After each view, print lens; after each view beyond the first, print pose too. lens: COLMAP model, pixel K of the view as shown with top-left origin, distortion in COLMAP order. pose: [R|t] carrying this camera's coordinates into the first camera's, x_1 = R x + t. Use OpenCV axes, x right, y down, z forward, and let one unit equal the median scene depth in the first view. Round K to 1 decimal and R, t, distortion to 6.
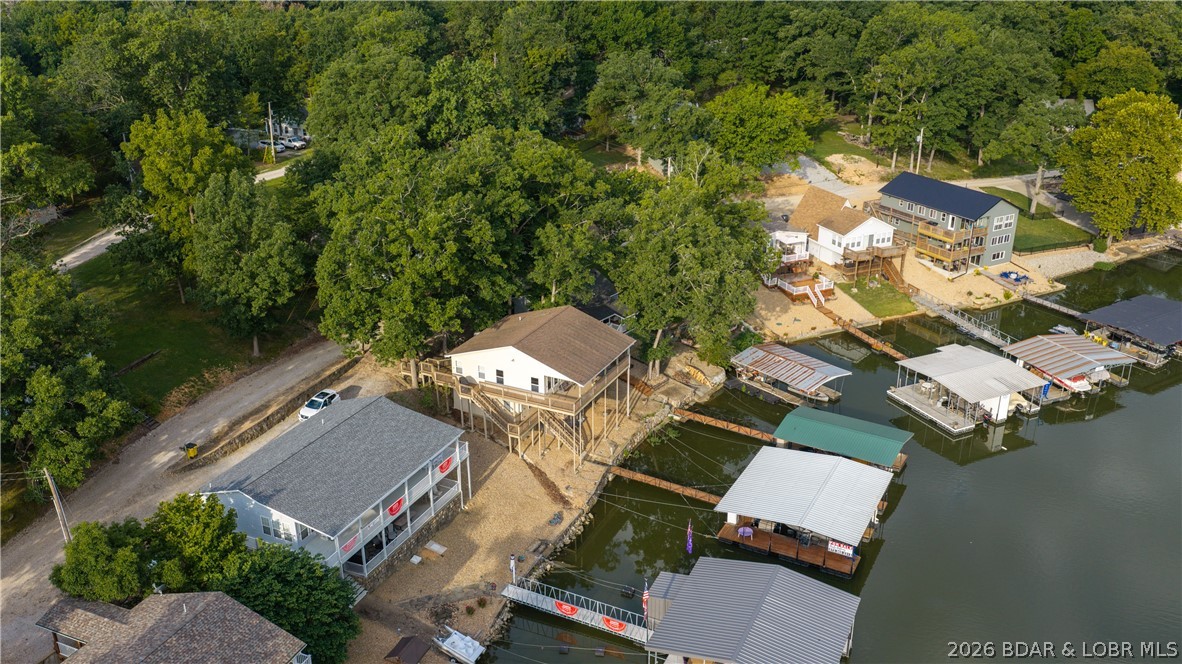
lens RADIAL K [[978.0, 0, 591.0], [0, 978.0, 332.0], [0, 0, 1]] dist [0.030157, -0.059037]
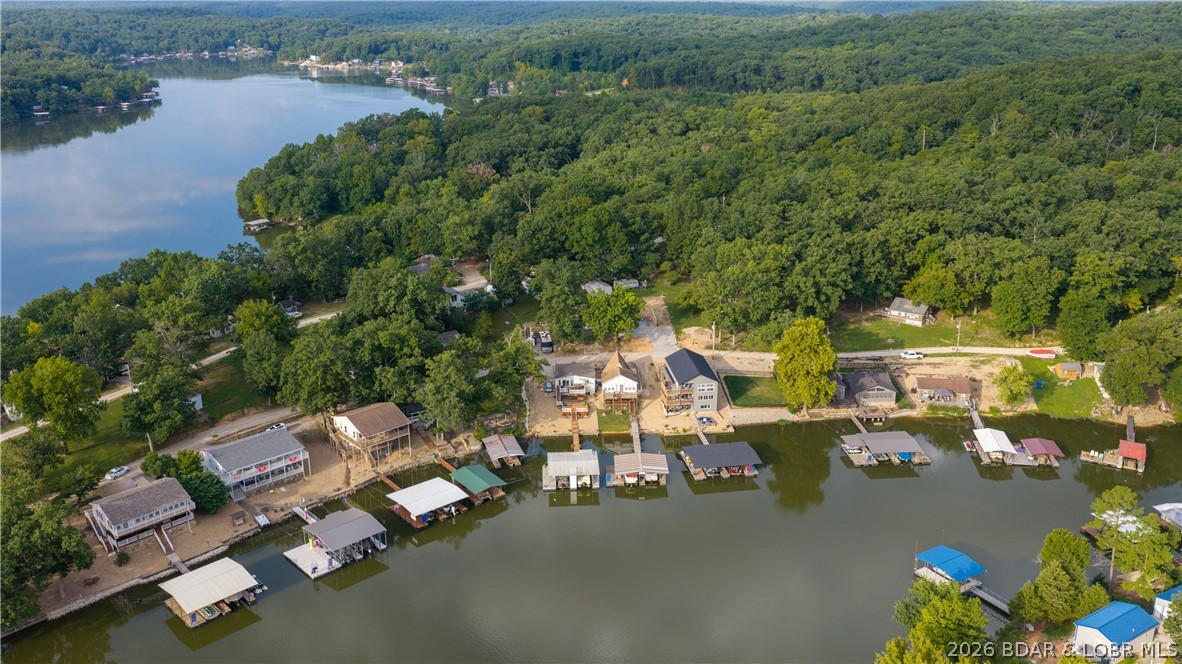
lens RADIAL K [[978.0, 0, 591.0], [0, 978.0, 332.0], [0, 0, 1]] dist [0.030157, -0.059037]
pose [[0.927206, 0.118166, -0.355423, 1.341609], [-0.138912, 0.989744, -0.033329, -0.200053], [0.347839, 0.080276, 0.934111, -1.073374]]
